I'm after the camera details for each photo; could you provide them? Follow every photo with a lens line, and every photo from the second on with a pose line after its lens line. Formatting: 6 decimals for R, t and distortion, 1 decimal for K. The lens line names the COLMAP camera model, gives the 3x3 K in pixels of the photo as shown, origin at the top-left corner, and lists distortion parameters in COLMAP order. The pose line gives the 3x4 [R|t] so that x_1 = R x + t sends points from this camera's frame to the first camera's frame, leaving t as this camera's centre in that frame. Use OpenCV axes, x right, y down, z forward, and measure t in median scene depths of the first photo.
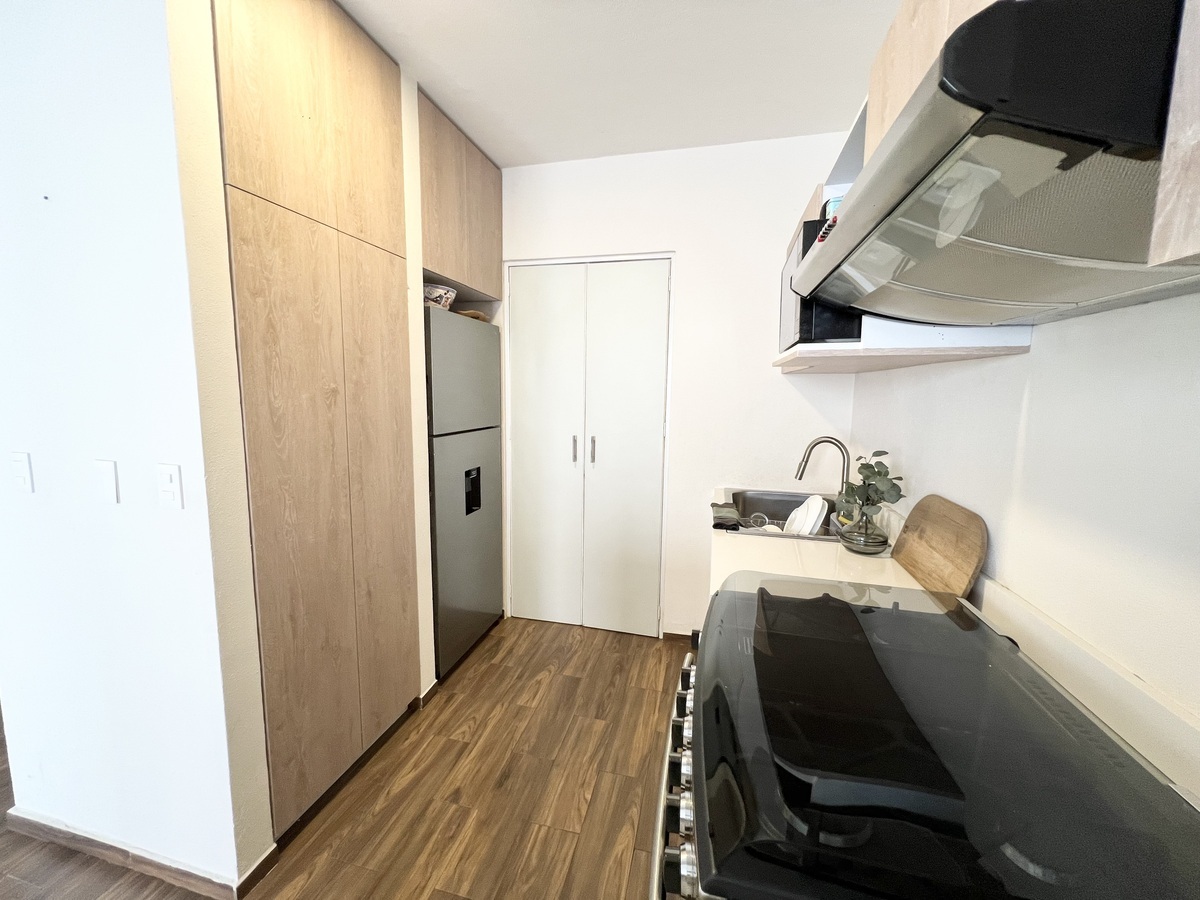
lens RADIAL K [[480.9, 0, 598.7], [0, 480.9, 442.0], [0, 0, 1]] dist [0.001027, -0.000533]
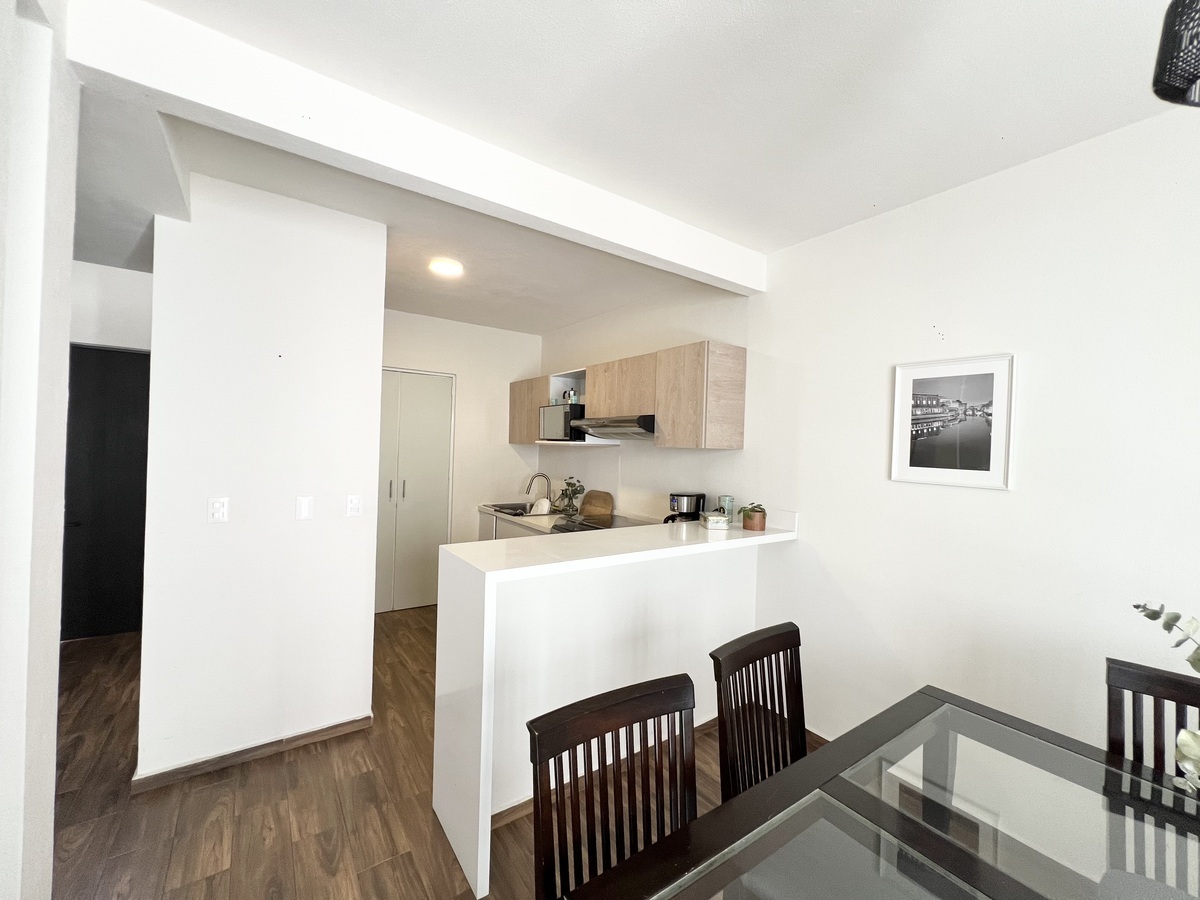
lens RADIAL K [[480.9, 0, 597.7], [0, 480.9, 450.2], [0, 0, 1]] dist [0.001027, -0.000533]
pose [[0.648346, 0.000828, 0.761345, -1.084621], [0.065779, 0.996199, -0.057099, 0.025620], [-0.758499, 0.087101, 0.645827, -0.676819]]
